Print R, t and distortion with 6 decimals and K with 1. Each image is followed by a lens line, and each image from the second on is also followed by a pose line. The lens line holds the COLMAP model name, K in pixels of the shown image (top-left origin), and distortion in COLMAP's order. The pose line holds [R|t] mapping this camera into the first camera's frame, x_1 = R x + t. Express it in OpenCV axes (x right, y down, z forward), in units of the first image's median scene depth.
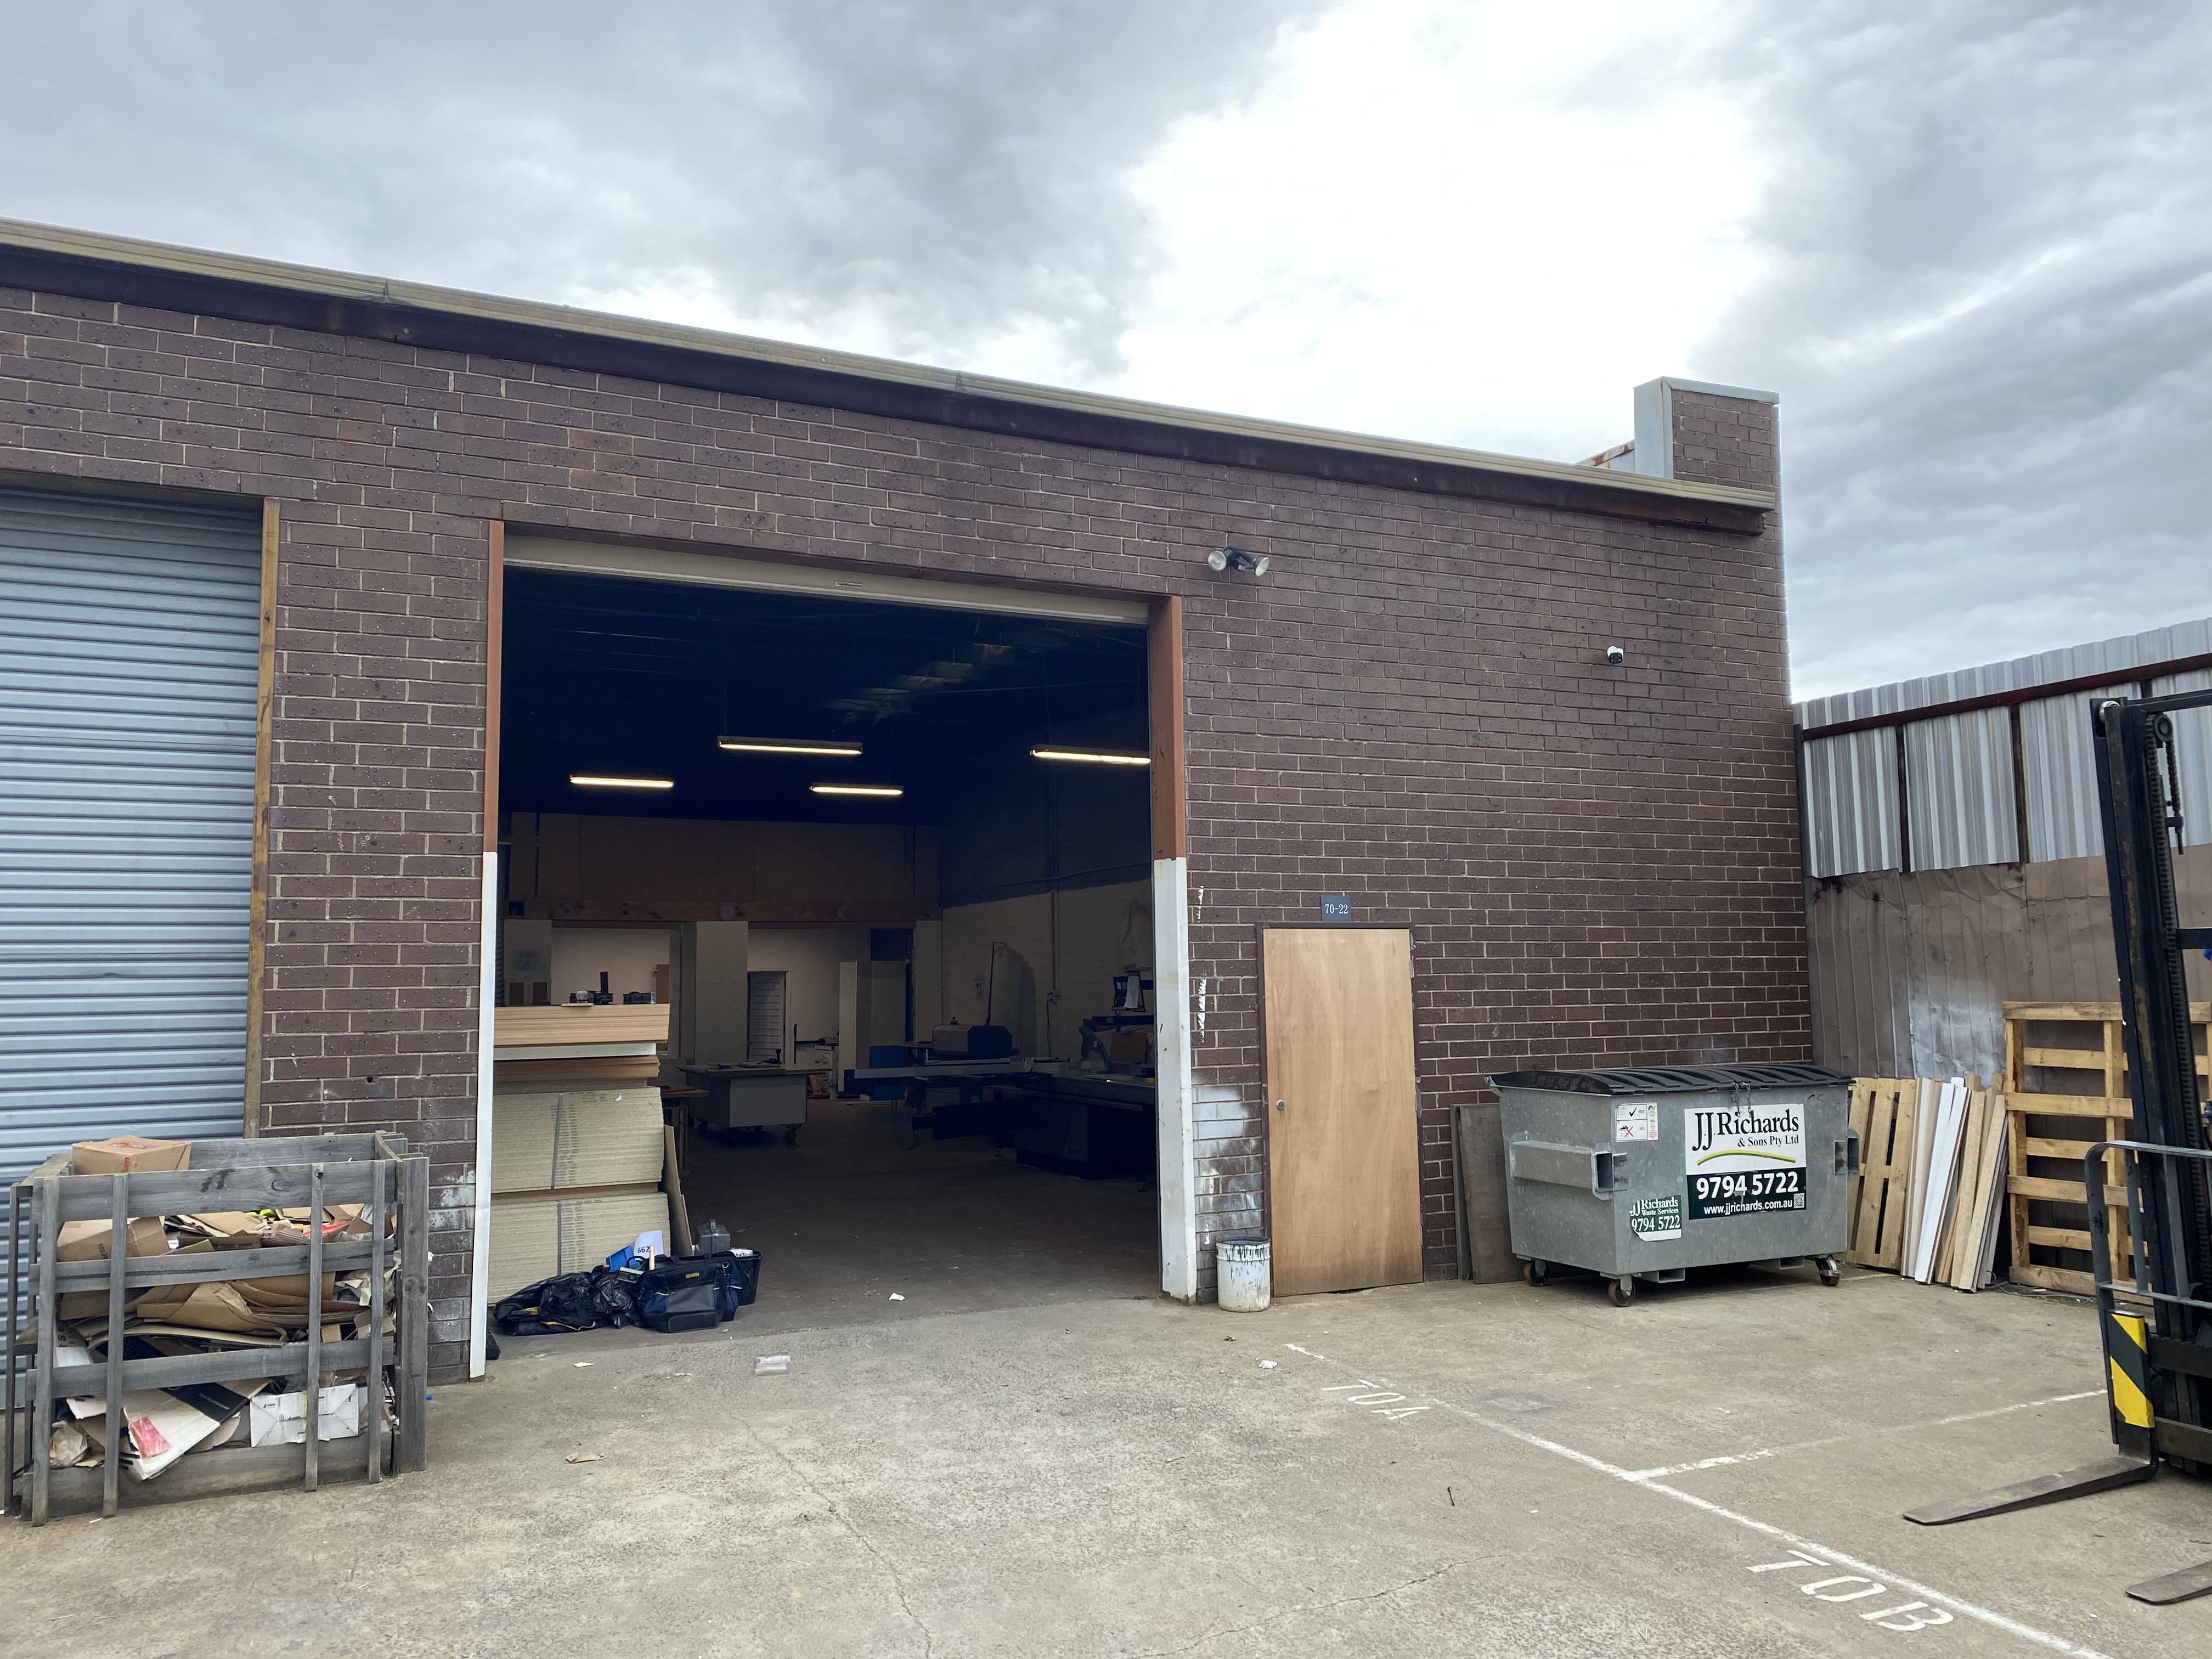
lens RADIAL K [[1640.3, 0, 1107.2], [0, 1640.3, 822.5], [0, 0, 1]] dist [0.006580, -0.001143]
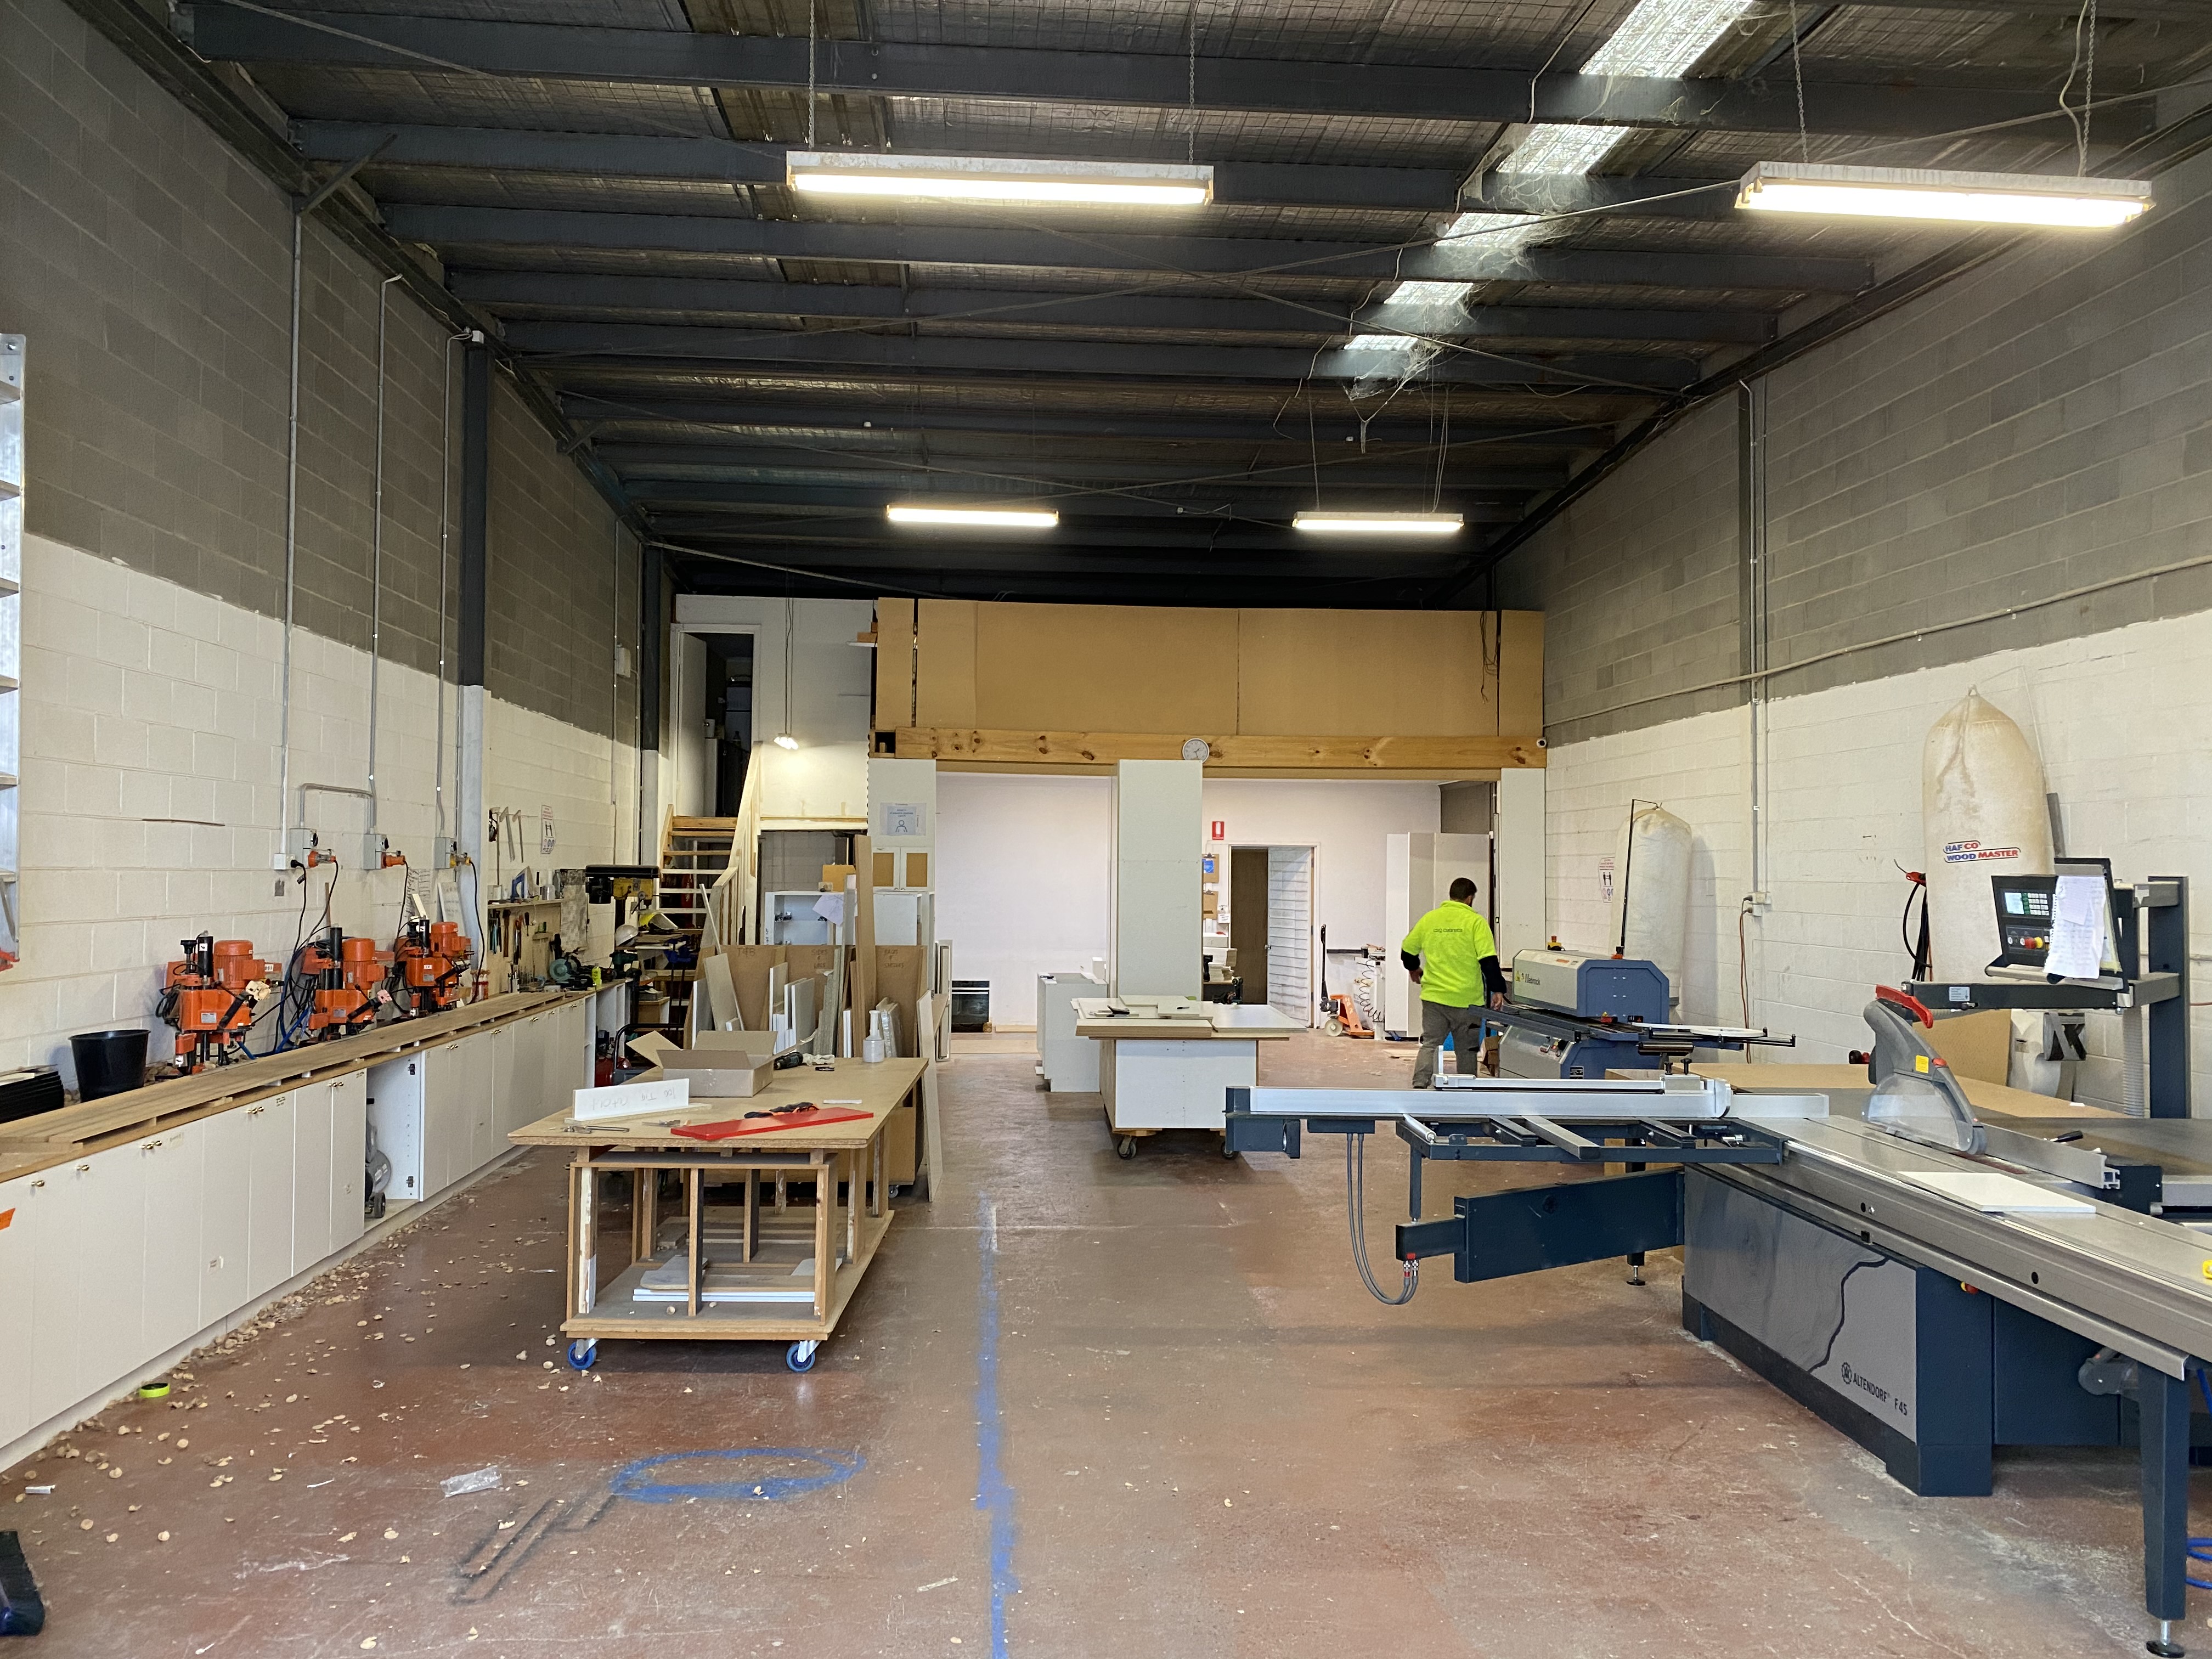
lens RADIAL K [[1640.3, 0, 1100.7], [0, 1640.3, 817.1], [0, 0, 1]] dist [0.006580, -0.001143]
pose [[0.925850, 0.015717, -0.377565, -0.027722], [0.010771, 0.997631, 0.067940, 0.040536], [0.377739, -0.066969, 0.923487, 0.438781]]
